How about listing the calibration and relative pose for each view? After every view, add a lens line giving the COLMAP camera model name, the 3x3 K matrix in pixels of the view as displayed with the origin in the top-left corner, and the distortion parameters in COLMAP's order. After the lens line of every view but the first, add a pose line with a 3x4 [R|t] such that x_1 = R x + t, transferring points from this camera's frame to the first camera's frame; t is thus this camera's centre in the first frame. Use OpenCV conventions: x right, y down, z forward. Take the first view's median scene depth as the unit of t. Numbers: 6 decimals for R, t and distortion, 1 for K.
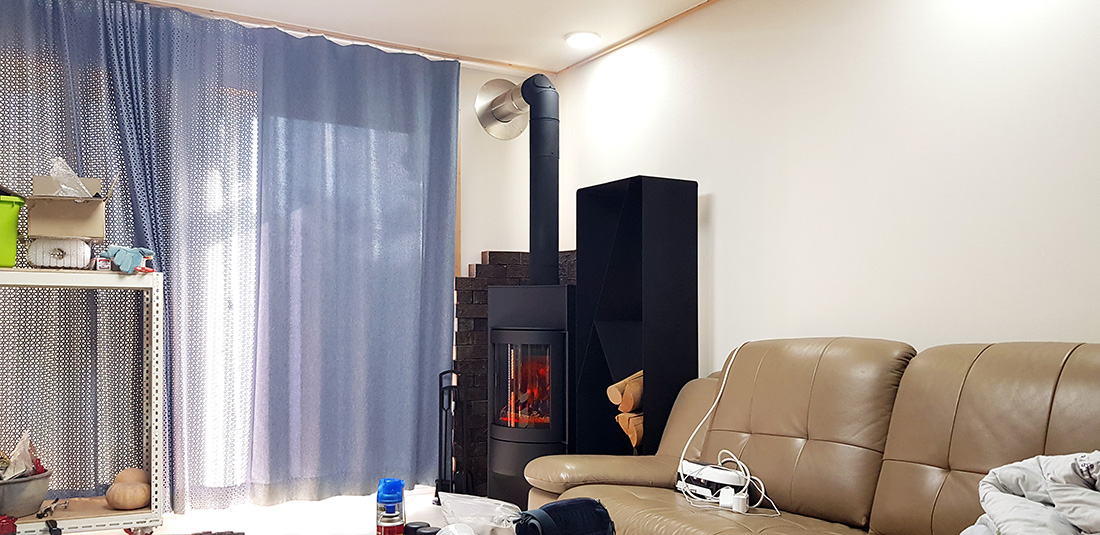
lens RADIAL K [[904.3, 0, 543.3], [0, 904.3, 331.6], [0, 0, 1]] dist [0.027852, -0.050111]
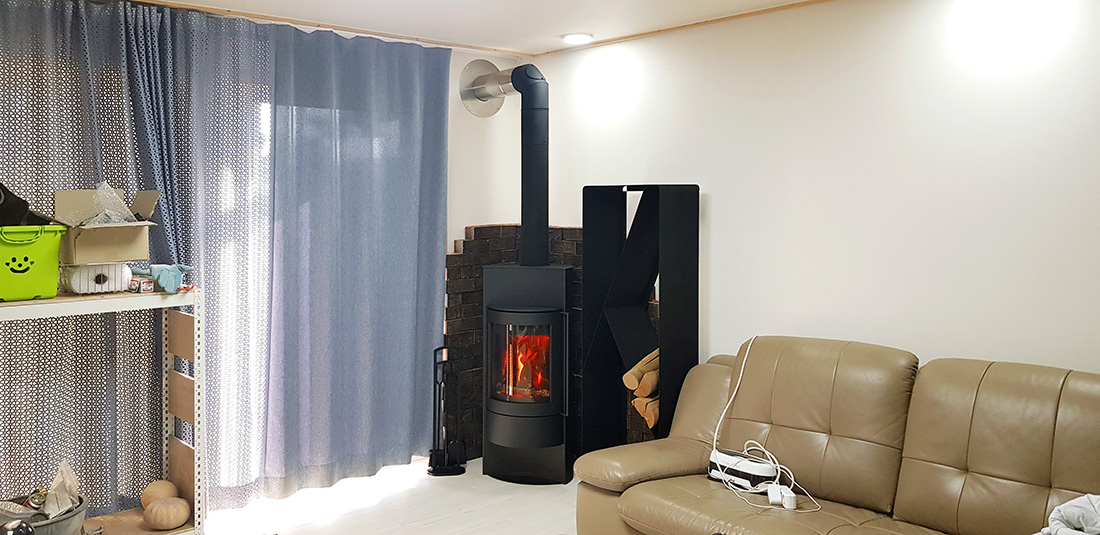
lens RADIAL K [[904.3, 0, 562.2], [0, 904.3, 230.1], [0, 0, 1]] dist [0.027852, -0.050111]
pose [[0.974392, -0.015786, 0.224300, -0.238462], [0.008460, 0.999400, 0.033584, -0.146356], [-0.224696, -0.030827, 0.973941, -0.044683]]
